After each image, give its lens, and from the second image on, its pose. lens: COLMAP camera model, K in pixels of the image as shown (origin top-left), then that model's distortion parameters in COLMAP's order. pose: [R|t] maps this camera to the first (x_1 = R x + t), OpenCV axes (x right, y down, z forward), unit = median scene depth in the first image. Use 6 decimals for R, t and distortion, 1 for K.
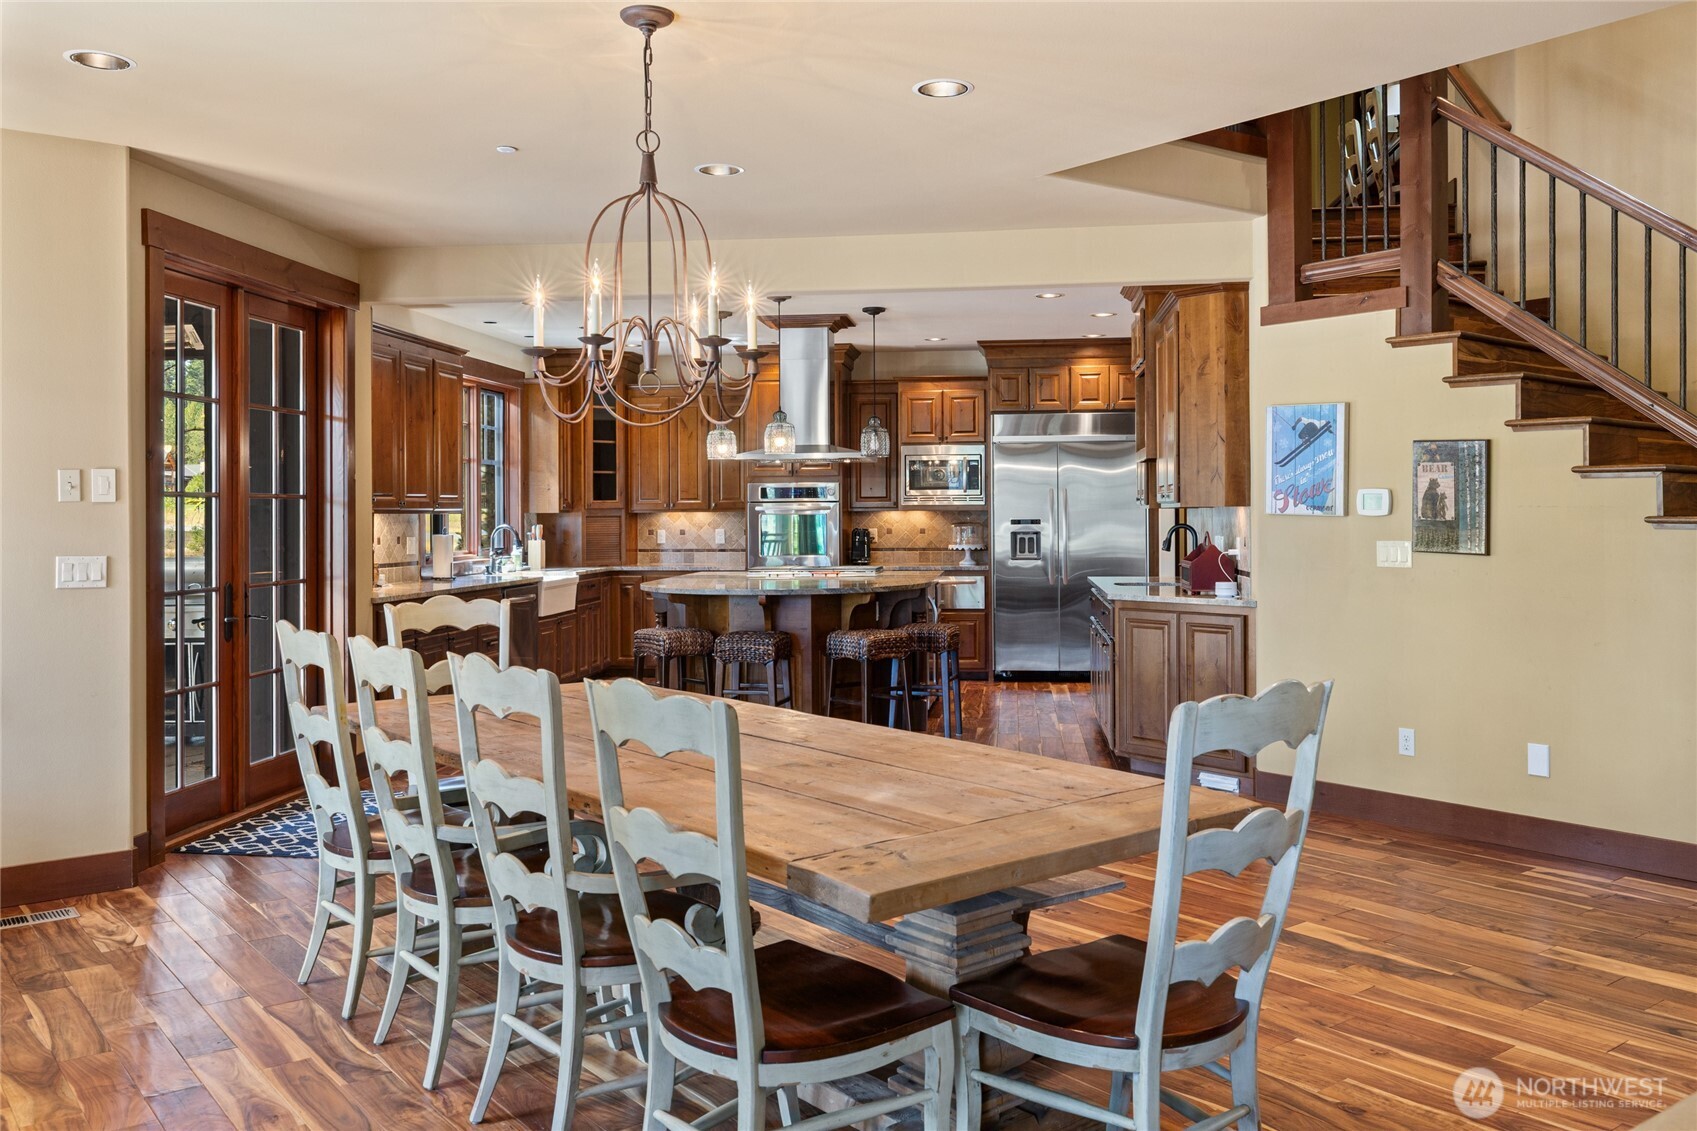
lens RADIAL K [[1383.5, 0, 844.0], [0, 1383.5, 548.0], [0, 0, 1]] dist [0.012559, 0.005340]
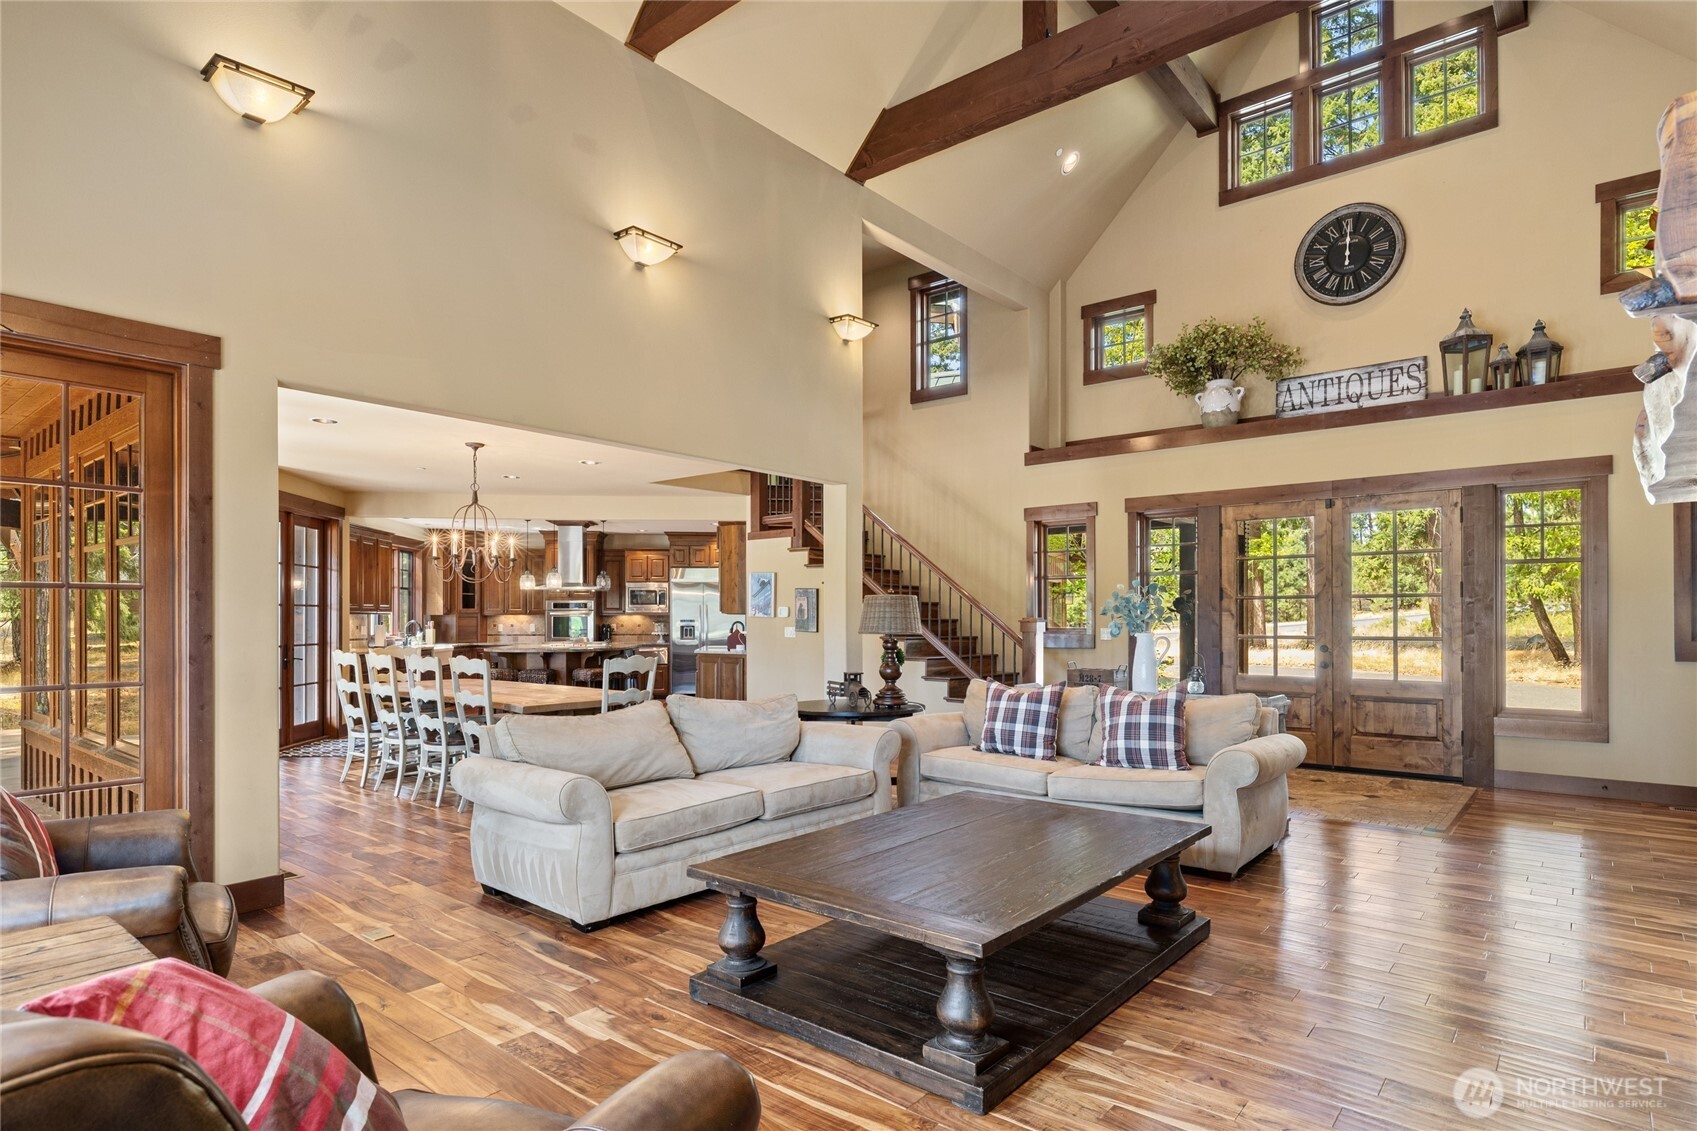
lens RADIAL K [[905.0, 0, 845.7], [0, 905.0, 633.6], [0, 0, 1]] dist [-0.001617, -0.000193]
pose [[0.977089, 0.002667, 0.212813, 0.074513], [-0.000737, 0.999958, -0.009144, 0.011957], [-0.212828, 0.008777, 0.977050, -0.353335]]
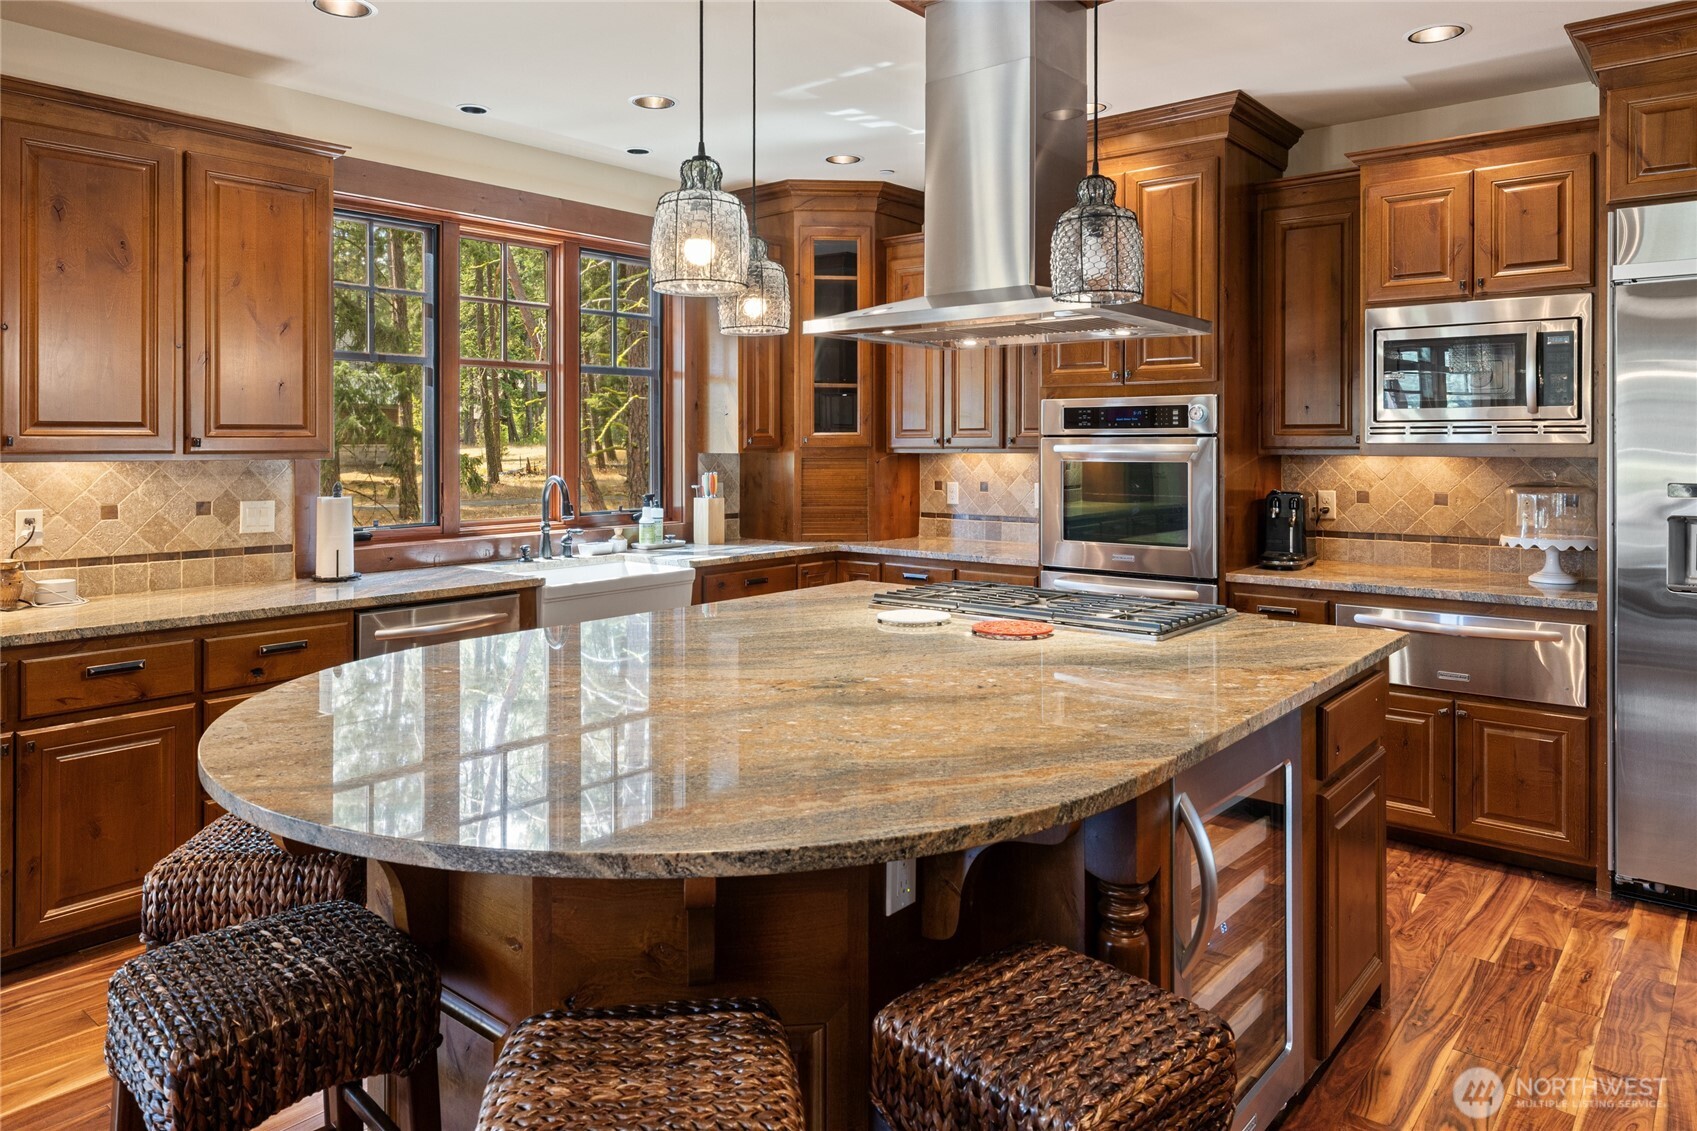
lens RADIAL K [[1114.7, 0, 832.2], [0, 1114.7, 446.5], [0, 0, 1]] dist [-0.005137, -0.002768]
pose [[0.829403, 0.006146, -0.558617, 0.100219], [-0.017160, 0.999748, -0.014478, -0.021995], [0.558387, 0.021594, 0.829300, 0.620983]]
